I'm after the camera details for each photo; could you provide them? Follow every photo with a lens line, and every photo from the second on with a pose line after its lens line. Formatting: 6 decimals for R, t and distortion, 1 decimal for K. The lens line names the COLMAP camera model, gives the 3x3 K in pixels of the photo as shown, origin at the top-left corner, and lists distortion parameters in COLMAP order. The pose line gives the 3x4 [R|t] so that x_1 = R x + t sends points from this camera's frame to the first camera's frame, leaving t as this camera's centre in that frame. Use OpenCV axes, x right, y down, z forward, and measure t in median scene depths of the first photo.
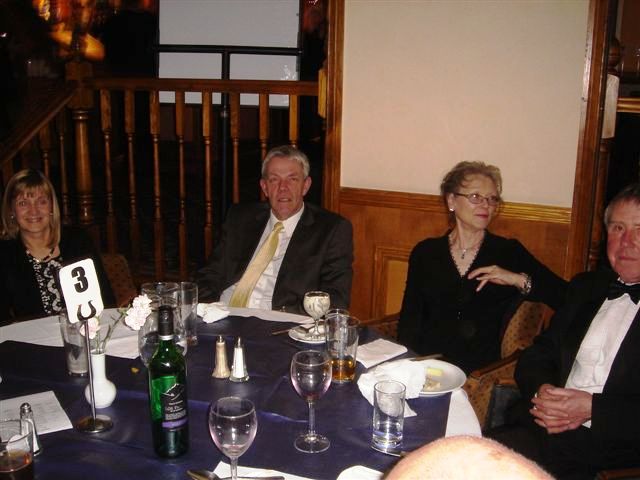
lens RADIAL K [[755.5, 0, 342.7], [0, 755.5, 240.0], [0, 0, 1]] dist [-0.255601, 0.270985]
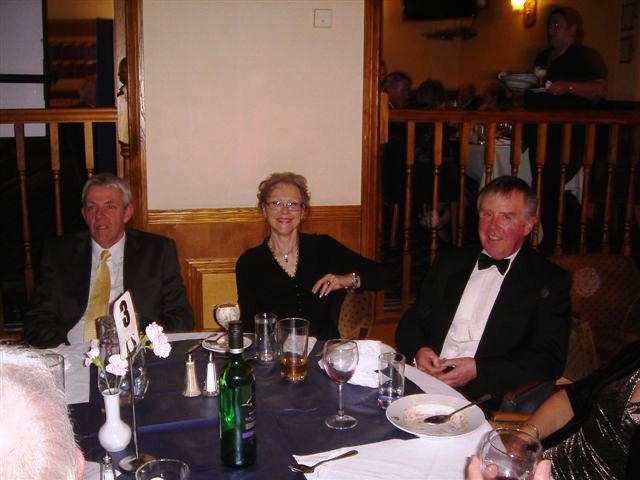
lens RADIAL K [[755.5, 0, 342.7], [0, 755.5, 240.0], [0, 0, 1]] dist [-0.255601, 0.270985]
pose [[0.875338, -0.112387, 0.470269, -0.273869], [0.121636, 0.992516, 0.010788, -0.009674], [-0.467962, 0.047758, 0.882457, -0.009206]]
